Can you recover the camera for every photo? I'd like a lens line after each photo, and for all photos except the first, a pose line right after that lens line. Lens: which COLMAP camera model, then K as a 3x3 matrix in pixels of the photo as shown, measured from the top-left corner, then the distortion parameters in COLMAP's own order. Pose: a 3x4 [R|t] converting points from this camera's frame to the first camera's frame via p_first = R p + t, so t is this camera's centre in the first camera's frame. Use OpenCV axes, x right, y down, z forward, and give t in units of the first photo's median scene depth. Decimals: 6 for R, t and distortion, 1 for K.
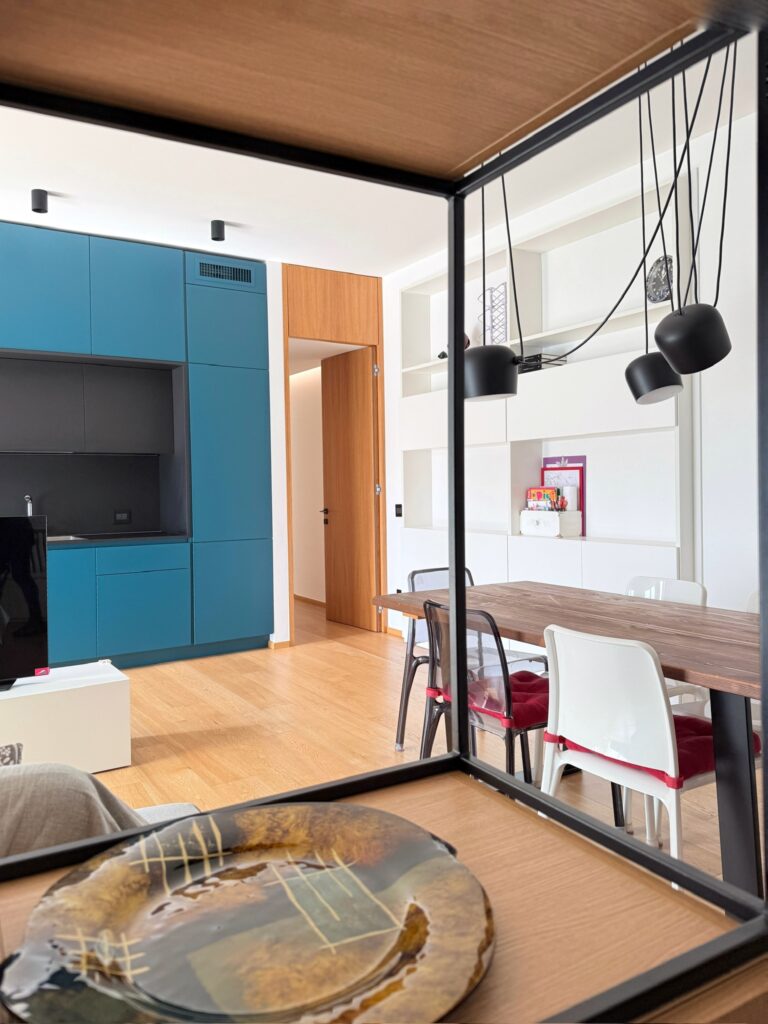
lens RADIAL K [[748.4, 0, 382.0], [0, 748.4, 477.3], [0, 0, 1]] dist [0.086115, -0.004605]
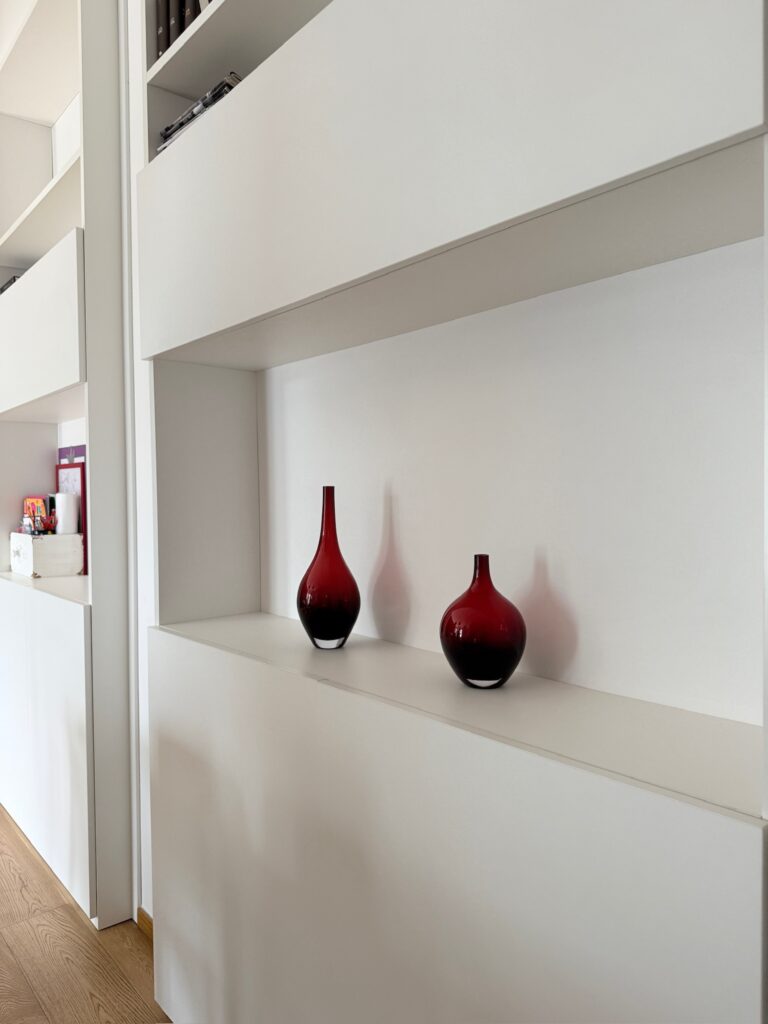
lens RADIAL K [[727.2, 0, 390.5], [0, 727.2, 514.0], [0, 0, 1]] dist [0.080239, -0.115869]
pose [[0.995226, 0.002017, 0.097579, 0.611213], [-0.005150, 0.999479, 0.031866, 0.010807], [-0.097464, -0.032217, 0.994717, 0.497728]]
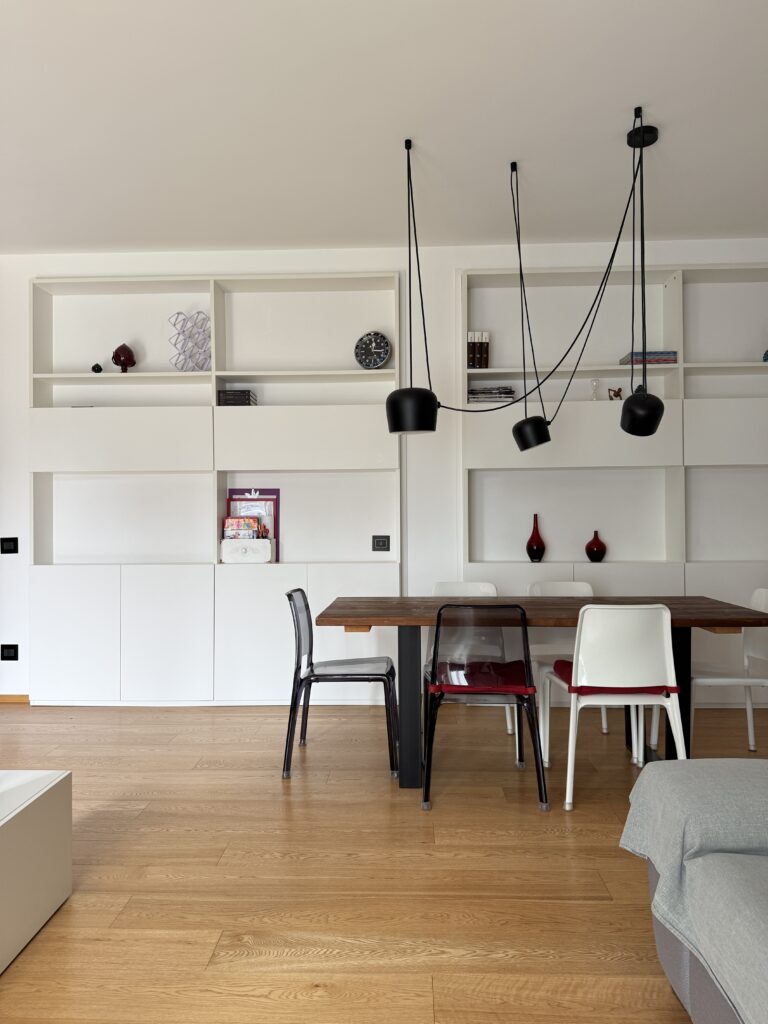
lens RADIAL K [[727.2, 0, 390.5], [0, 727.2, 514.0], [0, 0, 1]] dist [0.080239, -0.115869]
pose [[0.548401, 0.021408, 0.835941, -0.712064], [-0.009495, 0.999767, -0.019375, 0.037077], [-0.836161, 0.002688, 0.548477, 0.367762]]
